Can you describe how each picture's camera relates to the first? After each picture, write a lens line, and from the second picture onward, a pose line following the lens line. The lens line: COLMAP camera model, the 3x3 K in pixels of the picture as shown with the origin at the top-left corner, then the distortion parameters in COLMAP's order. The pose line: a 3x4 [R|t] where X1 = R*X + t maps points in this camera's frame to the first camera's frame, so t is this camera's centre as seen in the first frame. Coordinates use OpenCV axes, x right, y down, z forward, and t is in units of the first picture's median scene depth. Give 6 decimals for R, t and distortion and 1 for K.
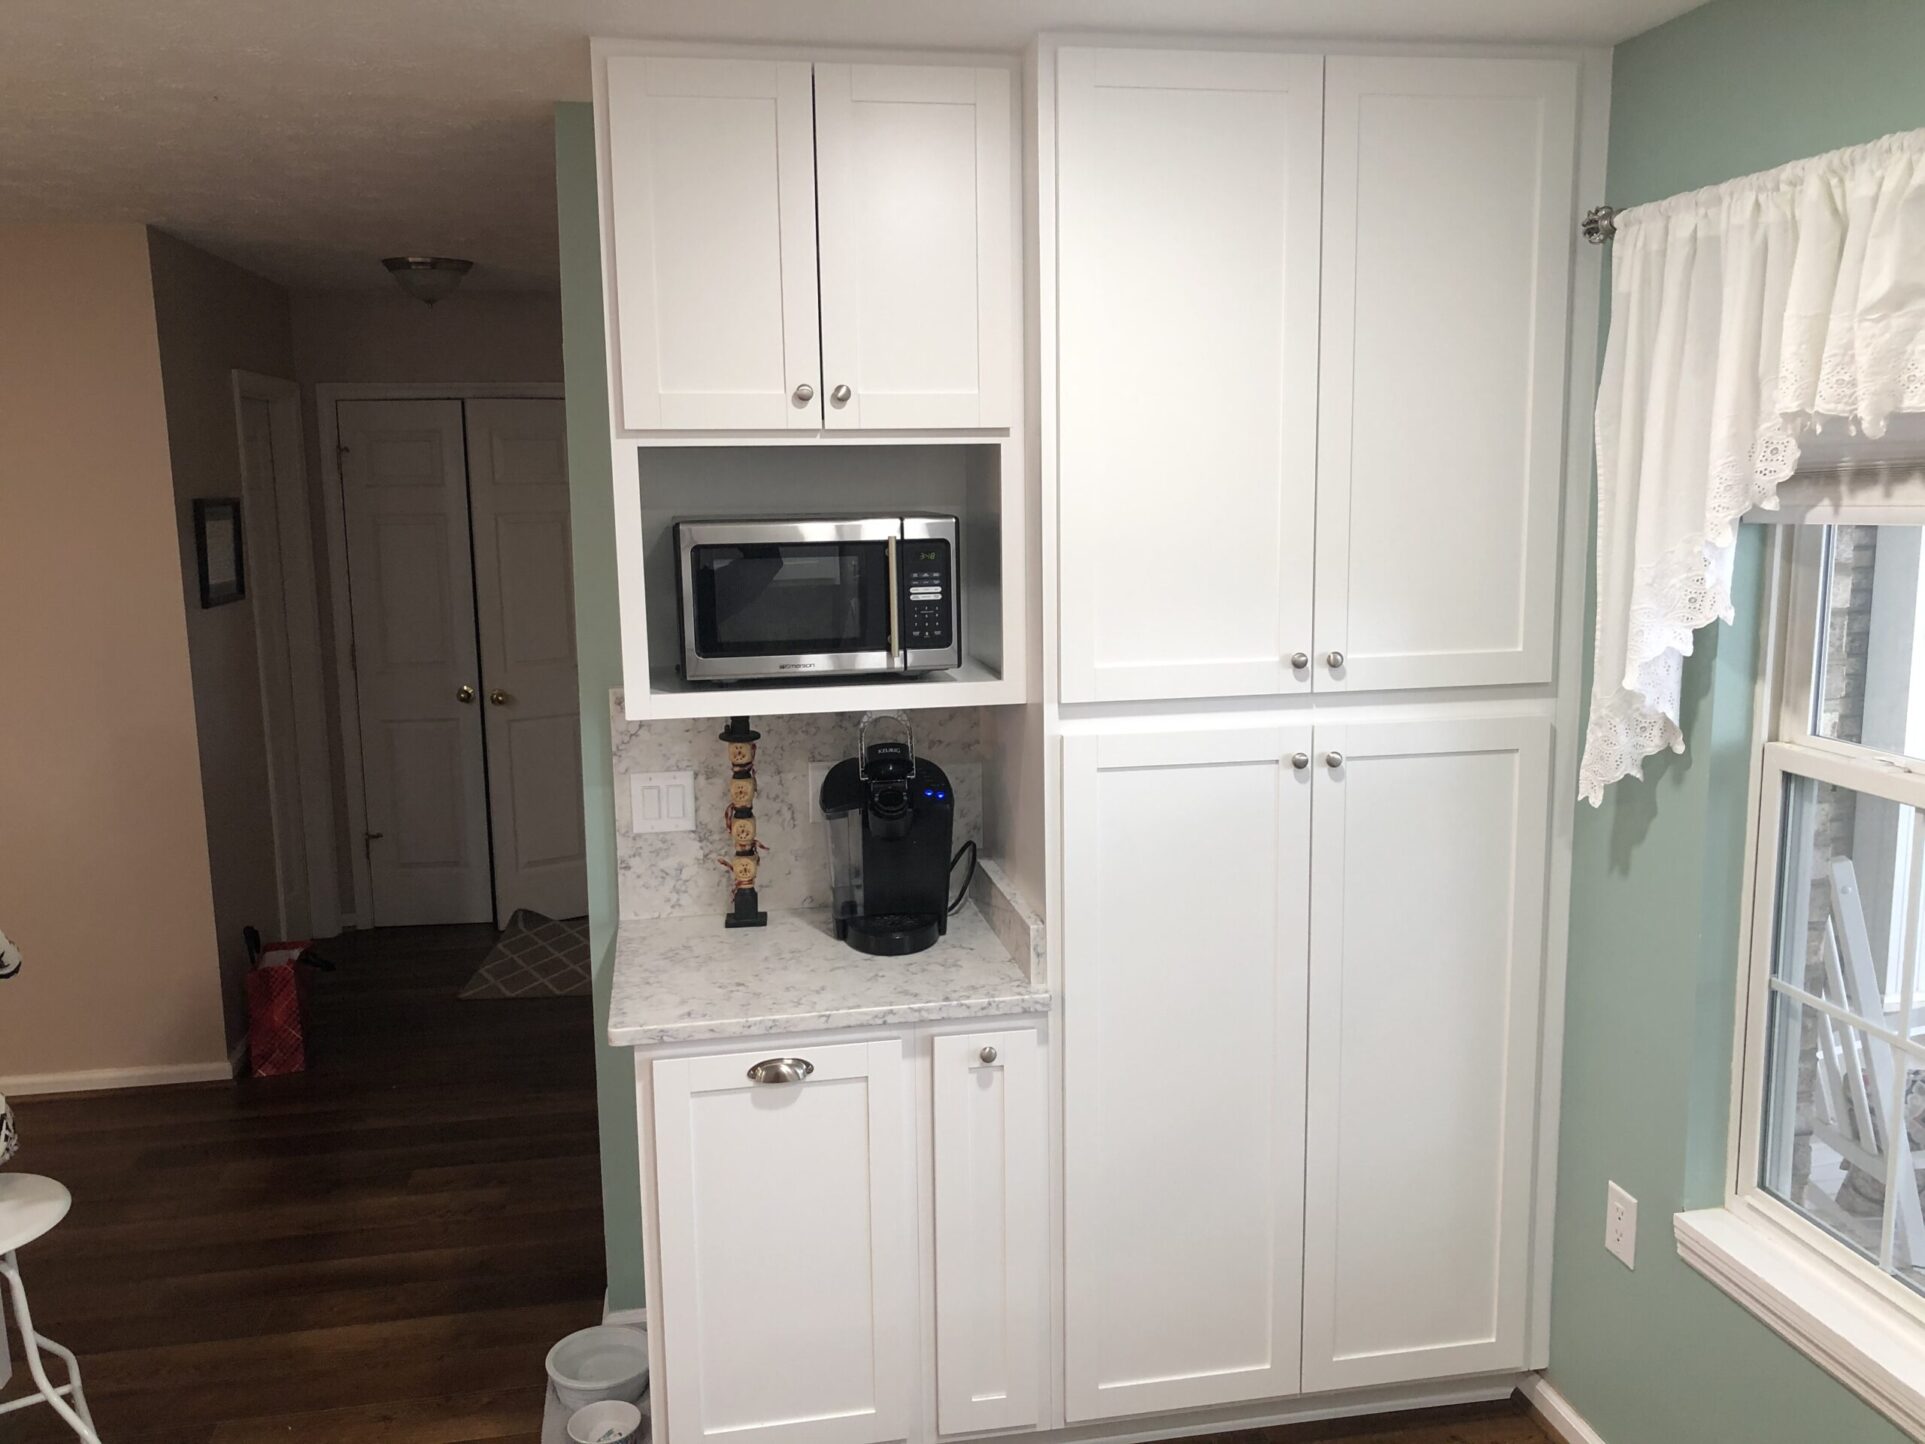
lens RADIAL K [[1561.3, 0, 961.7], [0, 1561.3, 689.6], [0, 0, 1]] dist [0.042584, -0.079083]
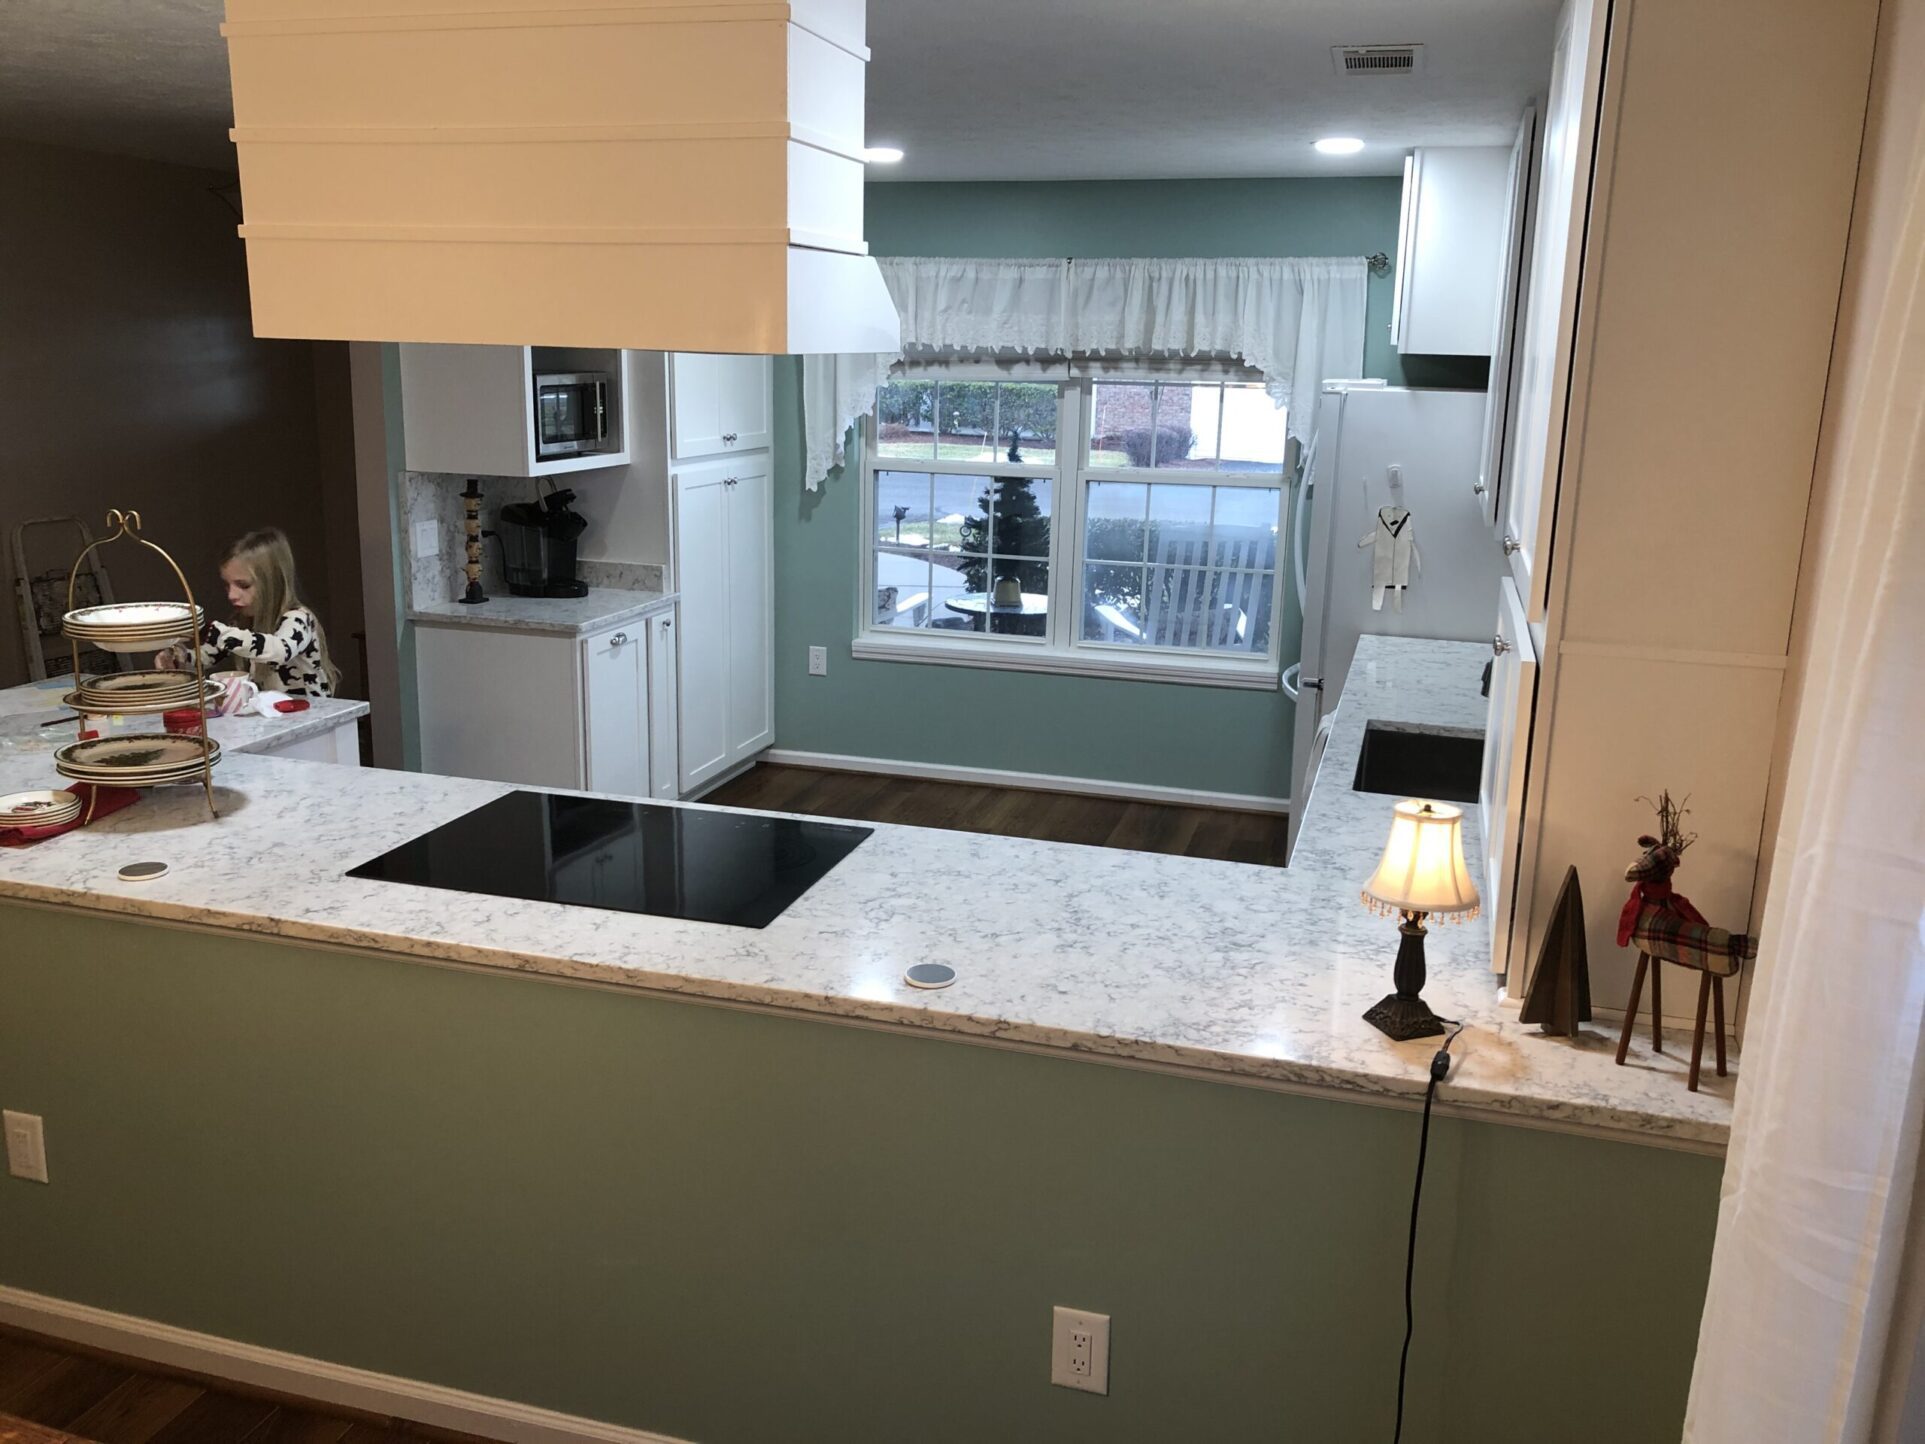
lens RADIAL K [[1575.7, 0, 971.2], [0, 1575.7, 709.9], [0, 0, 1]] dist [0.007885, 0.013351]
pose [[0.443568, -0.176288, 0.878732, -1.753175], [0.090177, 0.984267, 0.151940, 0.056180], [-0.891693, 0.011846, 0.452486, -0.377268]]
